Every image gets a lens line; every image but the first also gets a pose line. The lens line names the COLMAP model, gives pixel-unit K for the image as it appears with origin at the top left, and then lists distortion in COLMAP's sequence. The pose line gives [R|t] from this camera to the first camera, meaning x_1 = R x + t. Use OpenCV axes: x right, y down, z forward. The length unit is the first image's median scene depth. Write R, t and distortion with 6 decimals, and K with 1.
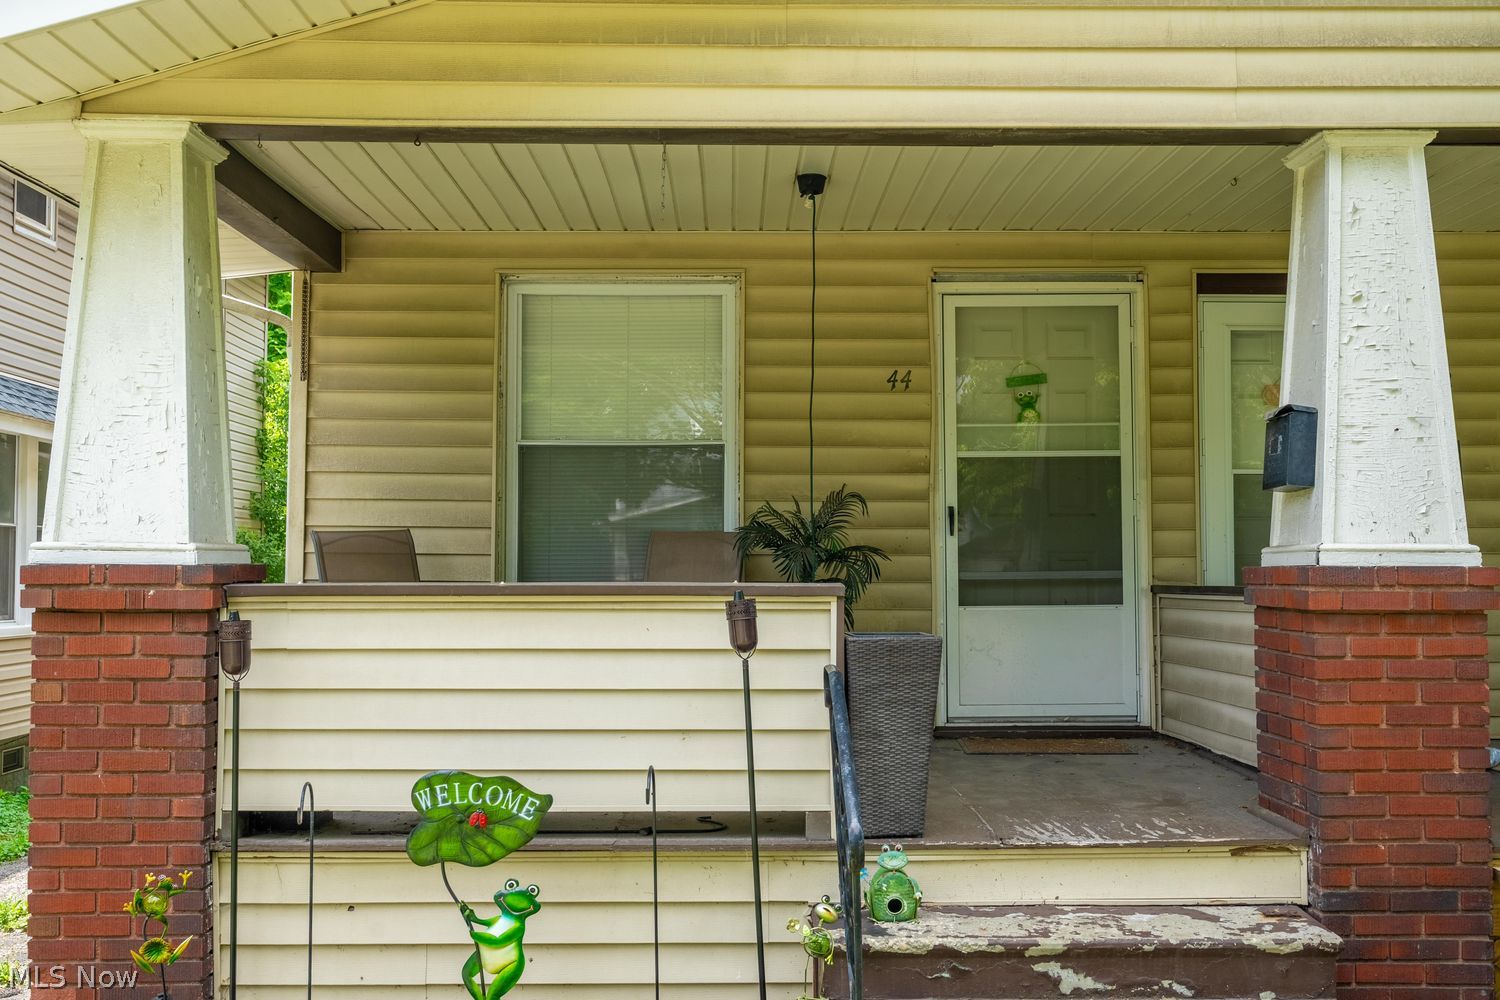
lens RADIAL K [[1480.6, 0, 750.0], [0, 1480.6, 500.0], [0, 0, 1]] dist [0.009403, -0.004210]
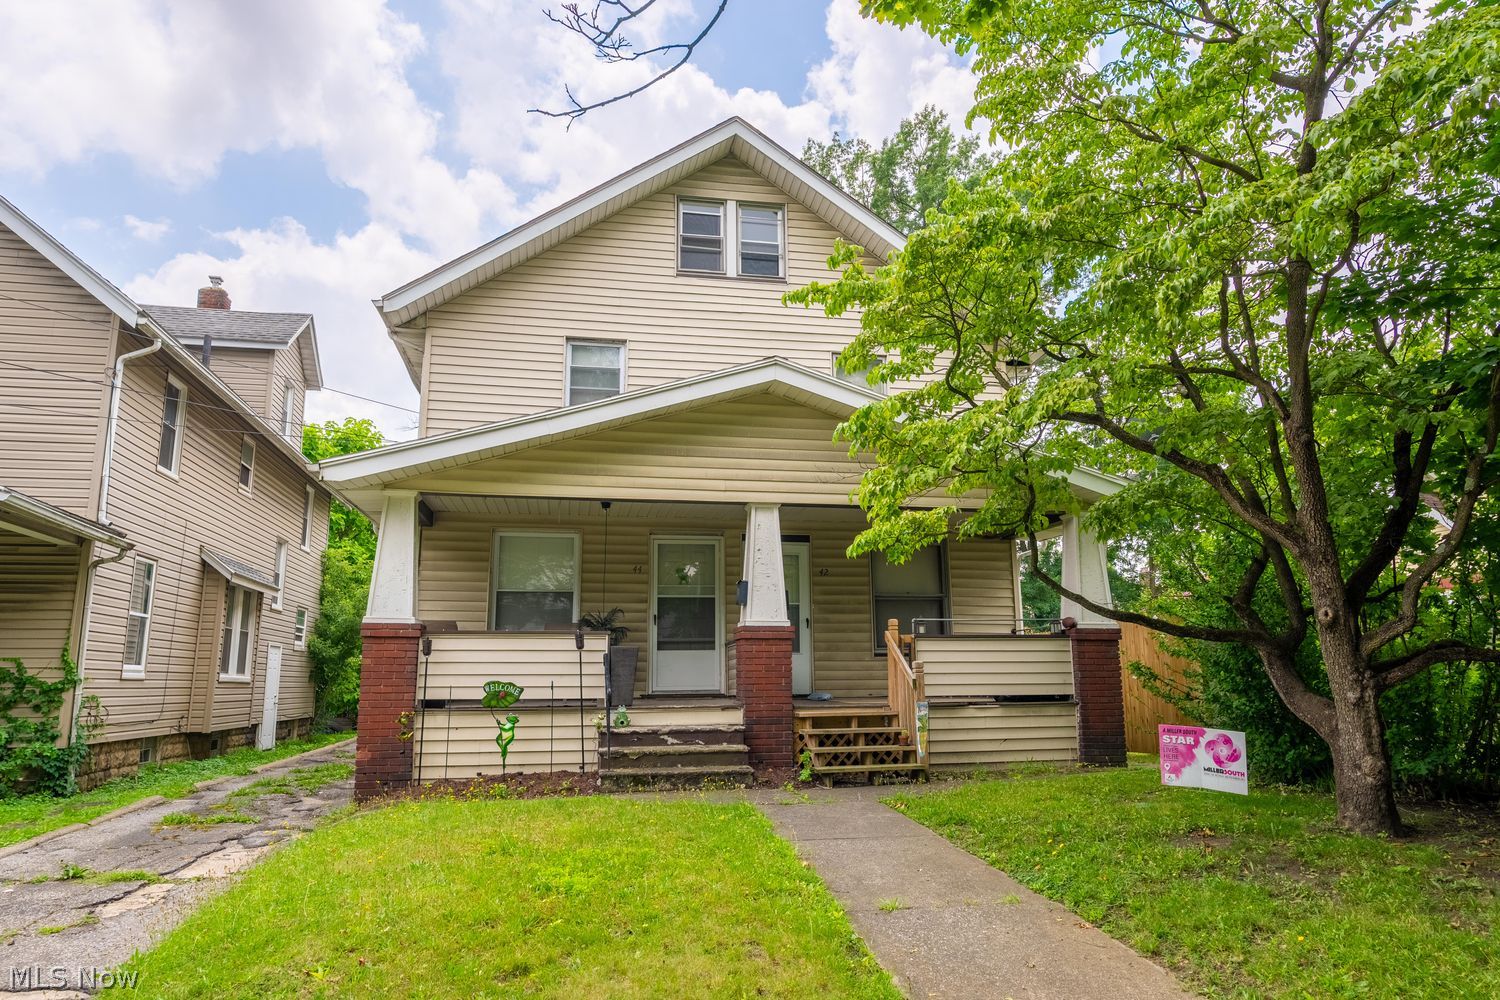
lens RADIAL K [[962.1, 0, 750.0], [0, 962.1, 500.0], [0, 0, 1]] dist [0.000906, -0.000922]
pose [[0.984880, 0.027459, 0.171048, -0.004764], [-0.002608, 0.989596, -0.143848, 0.051342], [-0.173219, 0.141227, 0.974705, -0.841417]]
